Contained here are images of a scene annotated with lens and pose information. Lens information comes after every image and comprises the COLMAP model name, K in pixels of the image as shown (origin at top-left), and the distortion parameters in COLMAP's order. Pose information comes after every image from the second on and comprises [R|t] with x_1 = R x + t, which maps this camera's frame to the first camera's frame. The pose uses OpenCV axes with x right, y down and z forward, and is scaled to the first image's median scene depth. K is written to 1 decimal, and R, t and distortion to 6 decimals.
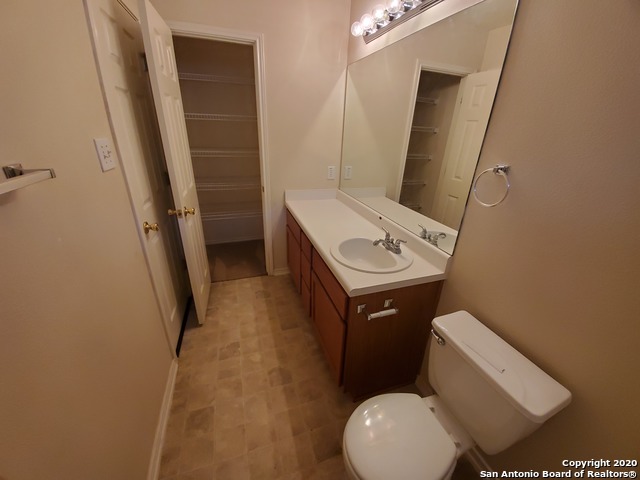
lens RADIAL K [[257.4, 0, 322.1], [0, 257.4, 238.8], [0, 0, 1]] dist [0.000073, 0.000008]
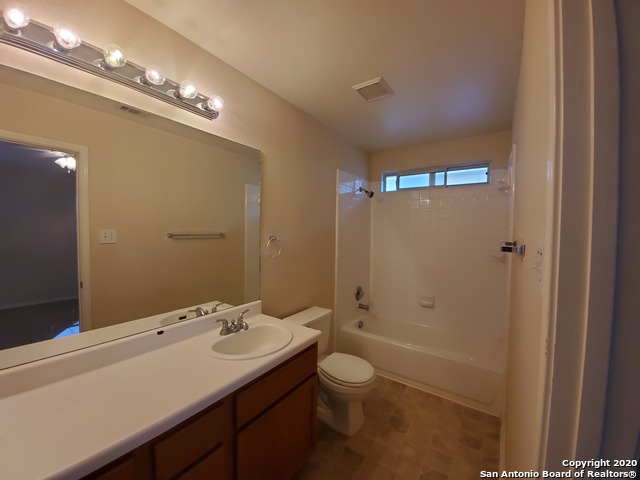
lens RADIAL K [[257.4, 0, 320.7], [0, 257.4, 238.8], [0, 0, 1]] dist [0.000073, 0.000008]
pose [[-0.590207, -0.072450, 0.803994, -0.832068], [0.284769, 0.913251, 0.291342, -0.682376], [-0.755356, 0.400904, -0.518375, 1.533804]]
